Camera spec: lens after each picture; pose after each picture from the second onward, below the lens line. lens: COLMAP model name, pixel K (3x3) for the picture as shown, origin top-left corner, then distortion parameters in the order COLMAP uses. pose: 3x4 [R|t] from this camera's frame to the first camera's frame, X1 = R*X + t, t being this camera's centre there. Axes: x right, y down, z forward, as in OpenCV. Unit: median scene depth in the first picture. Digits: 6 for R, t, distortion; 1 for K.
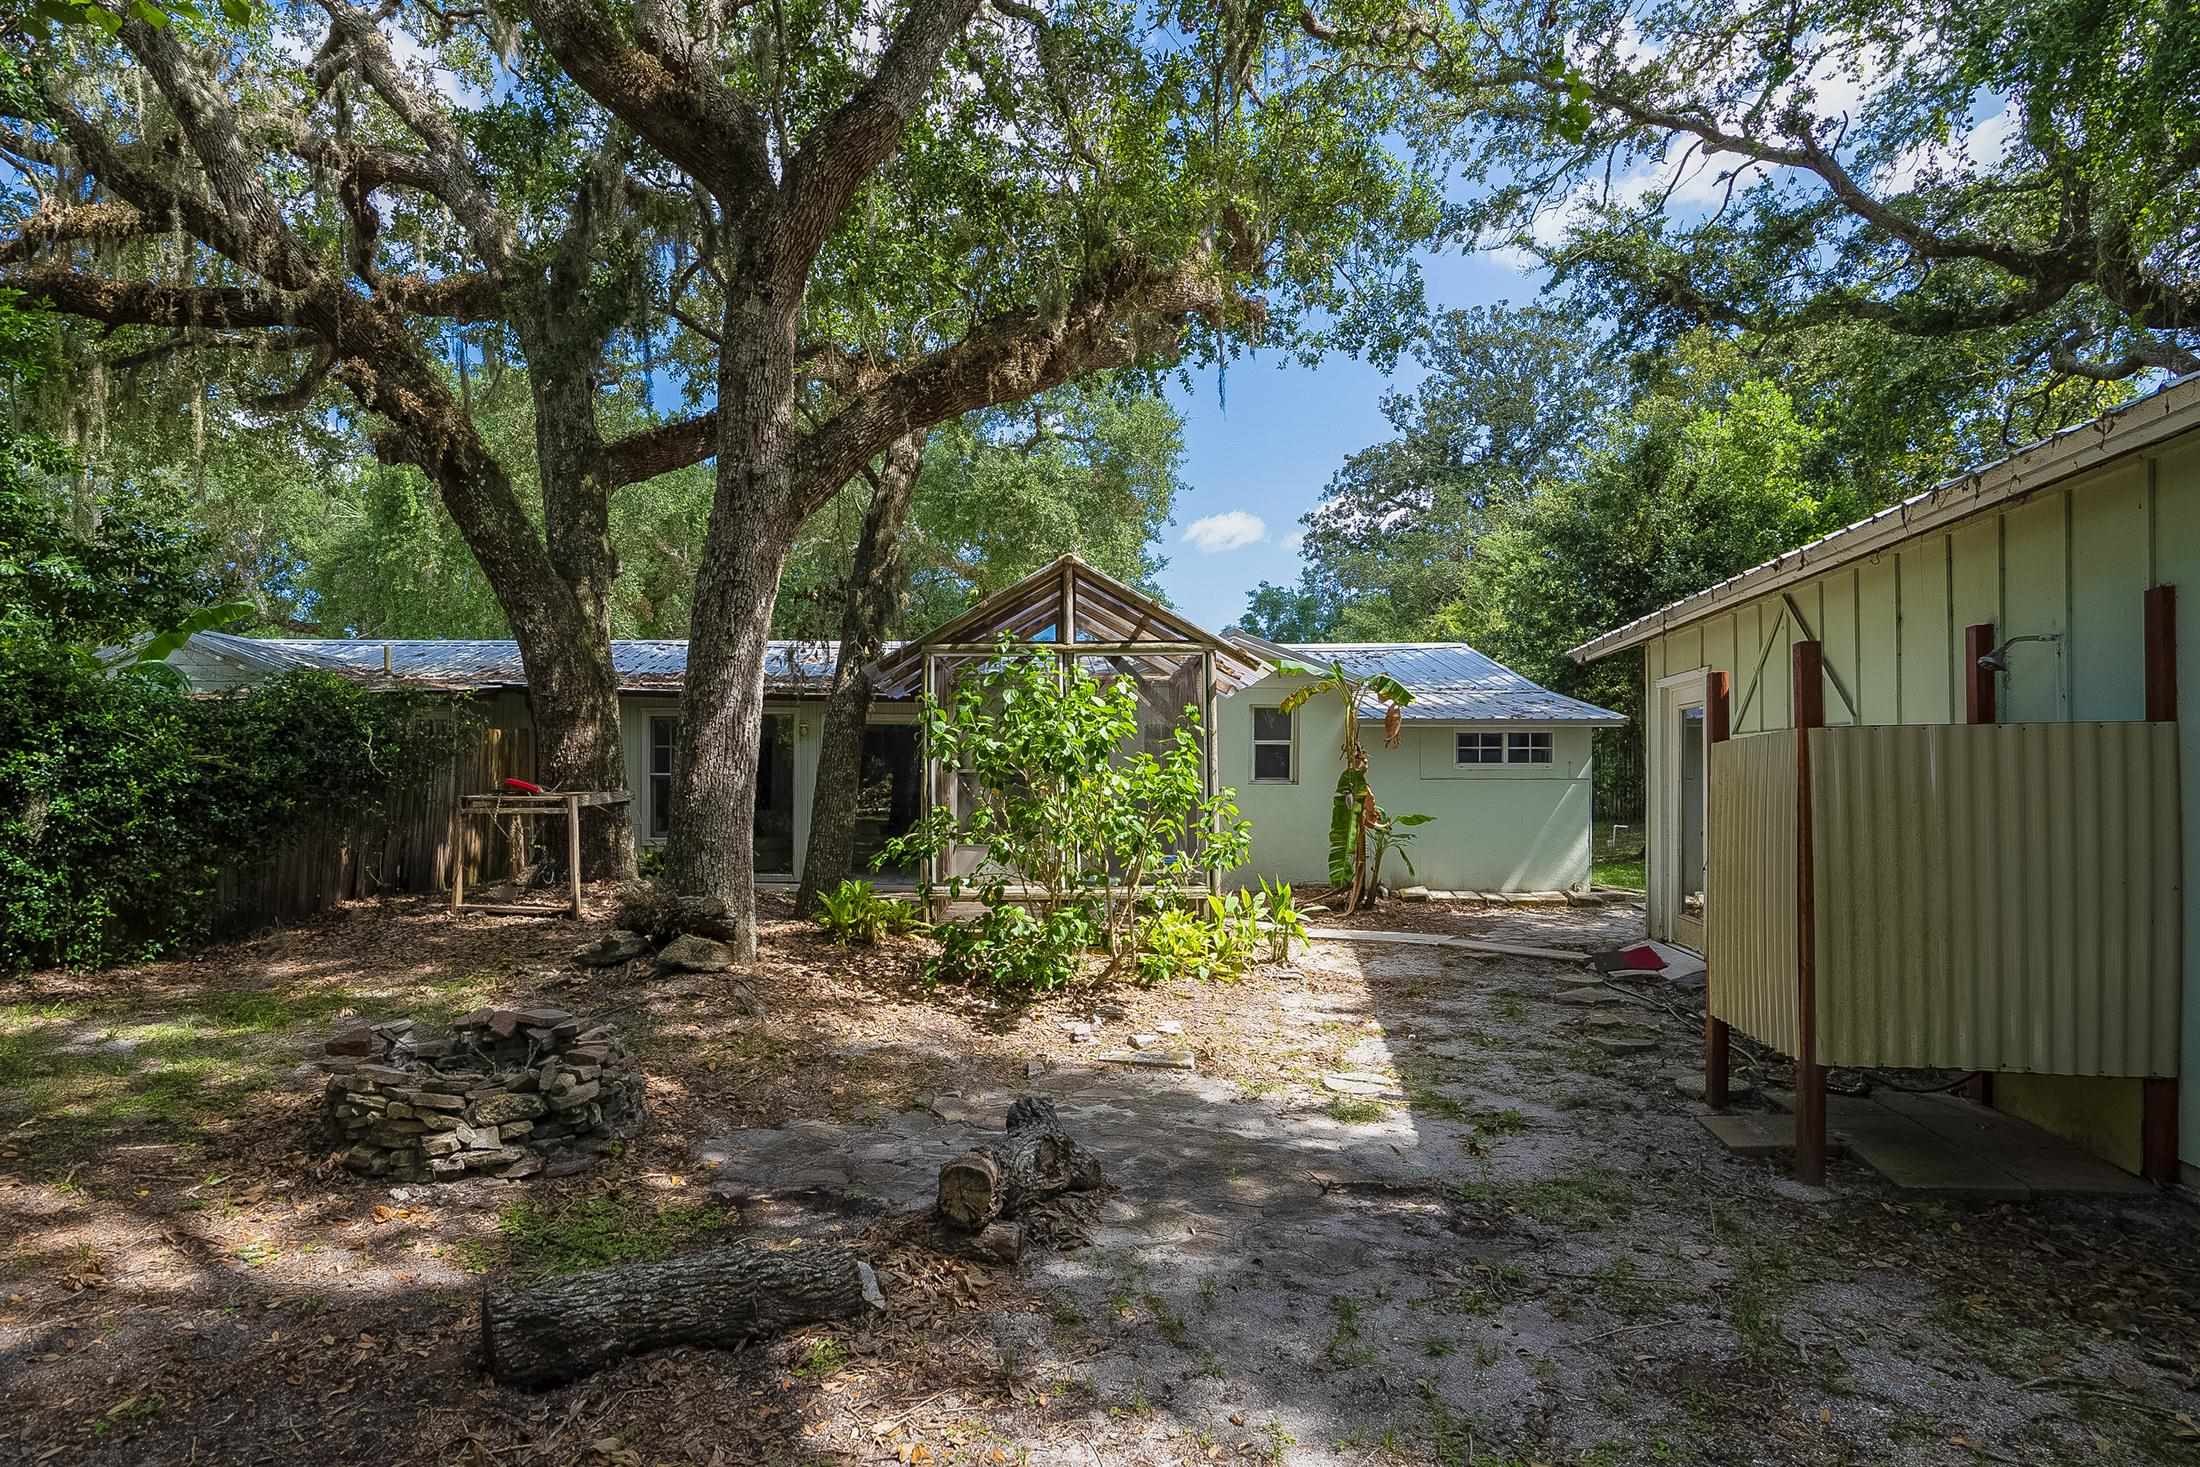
lens RADIAL K [[1087.2, 0, 1091.8], [0, 1087.2, 776.7], [0, 0, 1]] dist [-0.002104, -0.000603]
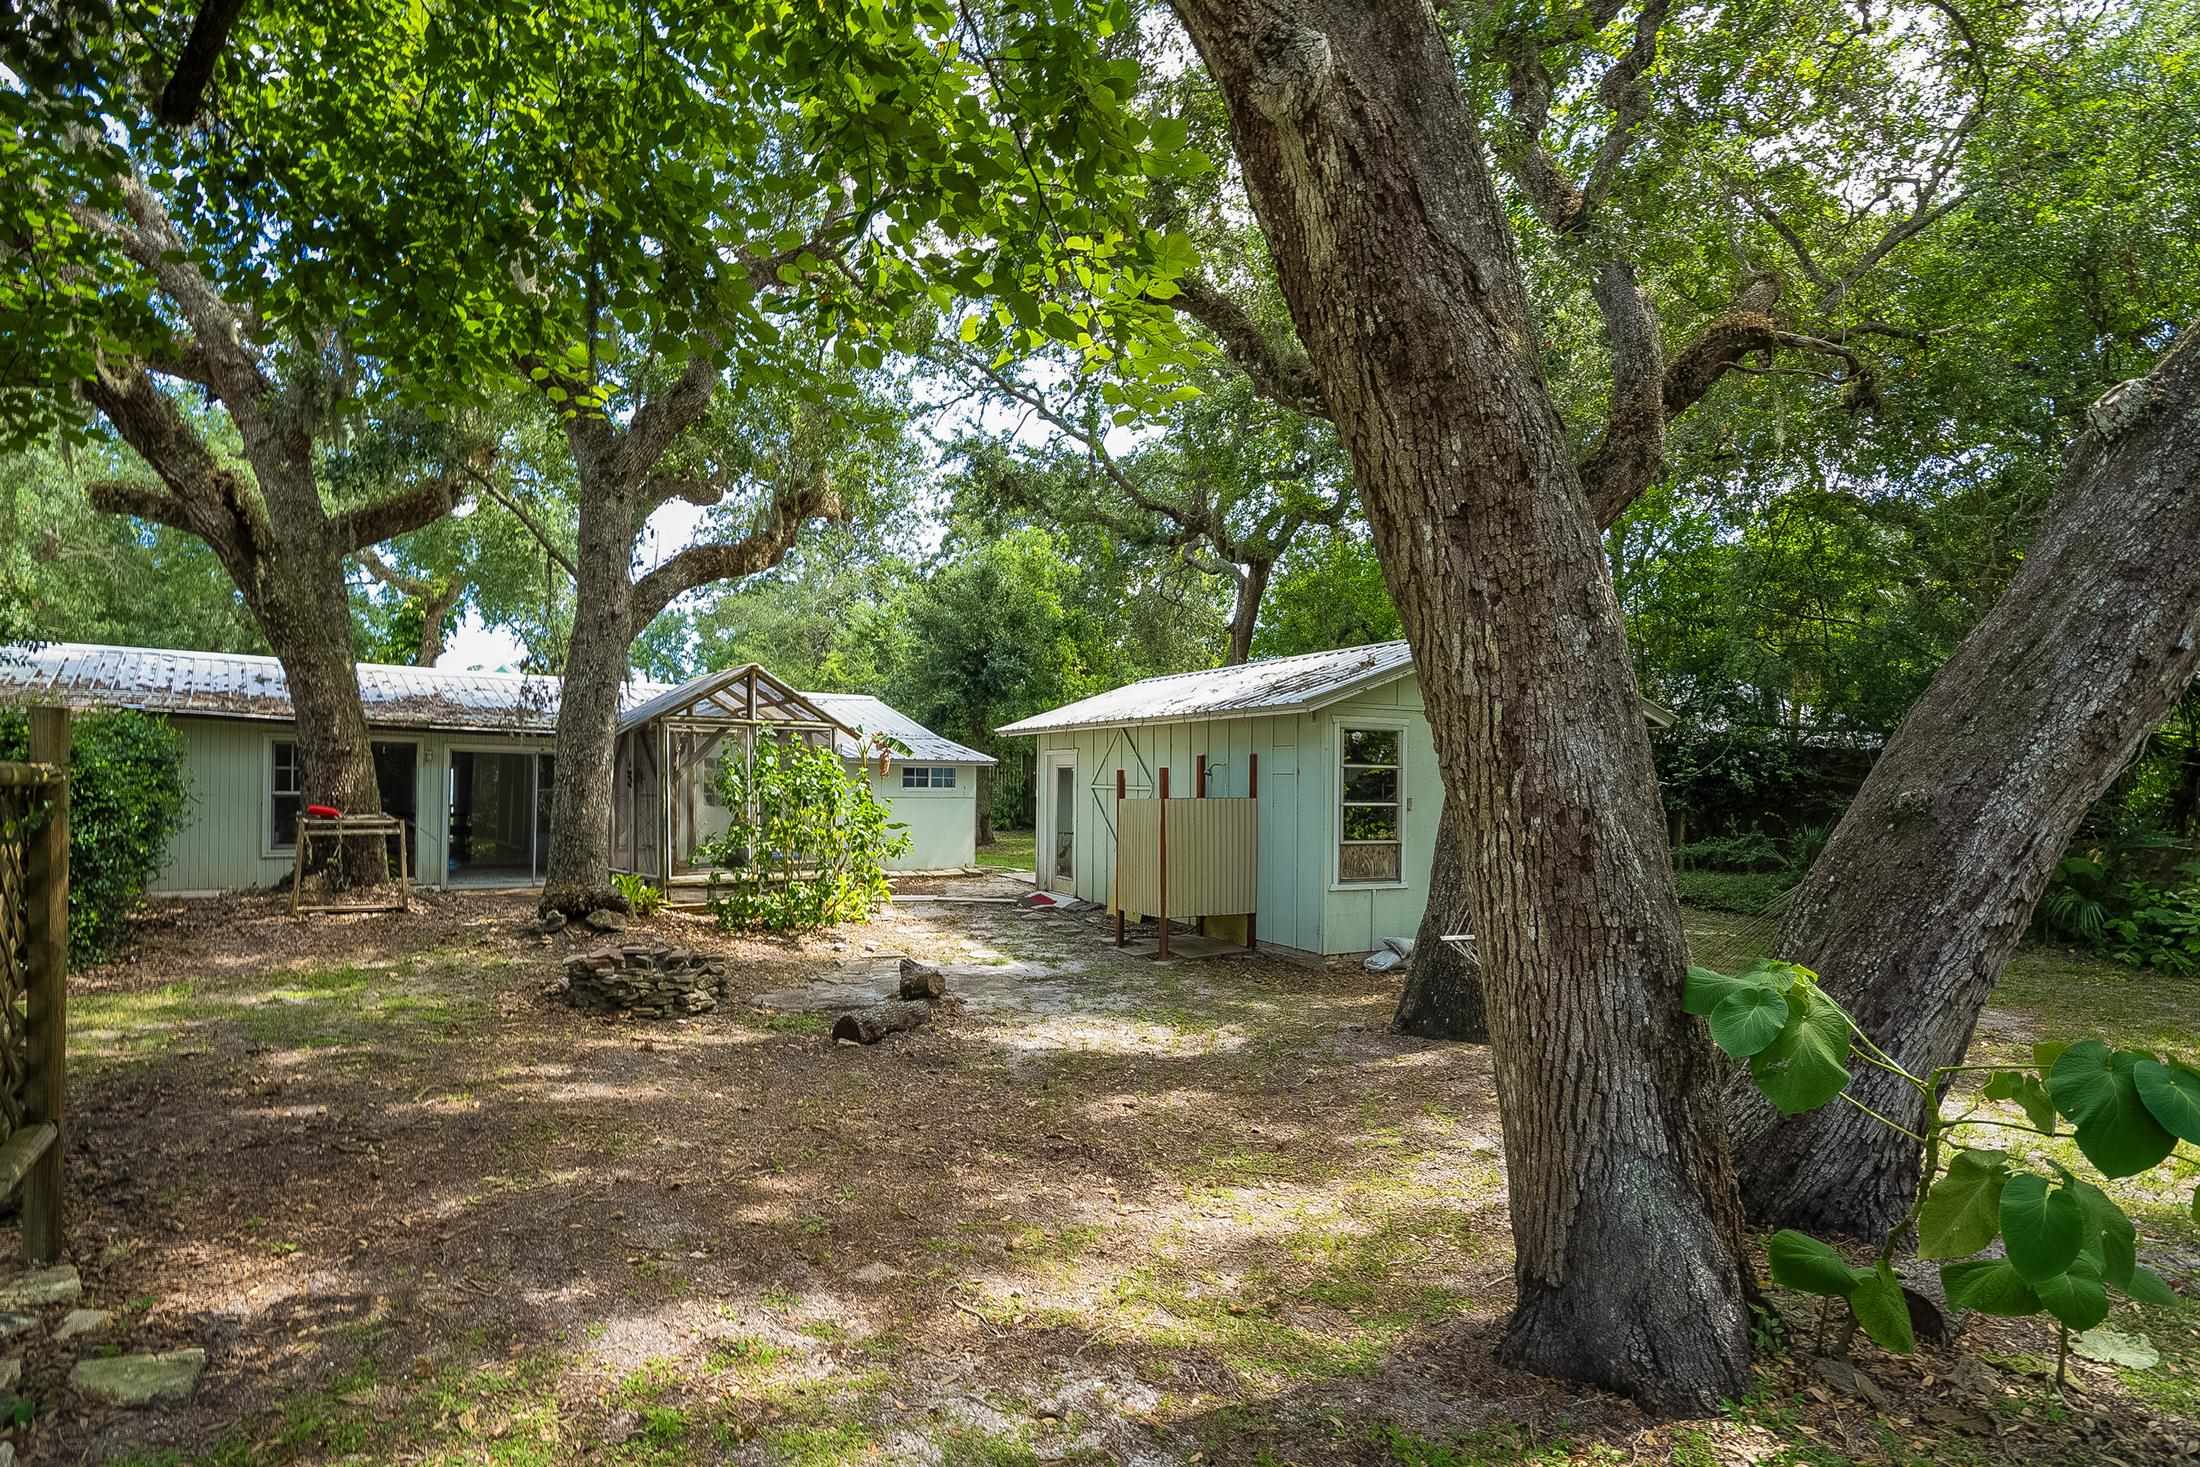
lens RADIAL K [[1087.2, 0, 1091.8], [0, 1087.2, 776.7], [0, 0, 1]] dist [-0.002104, -0.000603]
pose [[0.775469, 0.014806, 0.631212, -0.422790], [-0.020363, 0.999791, 0.001566, -0.034792], [-0.631058, -0.014068, 0.775608, -0.353992]]
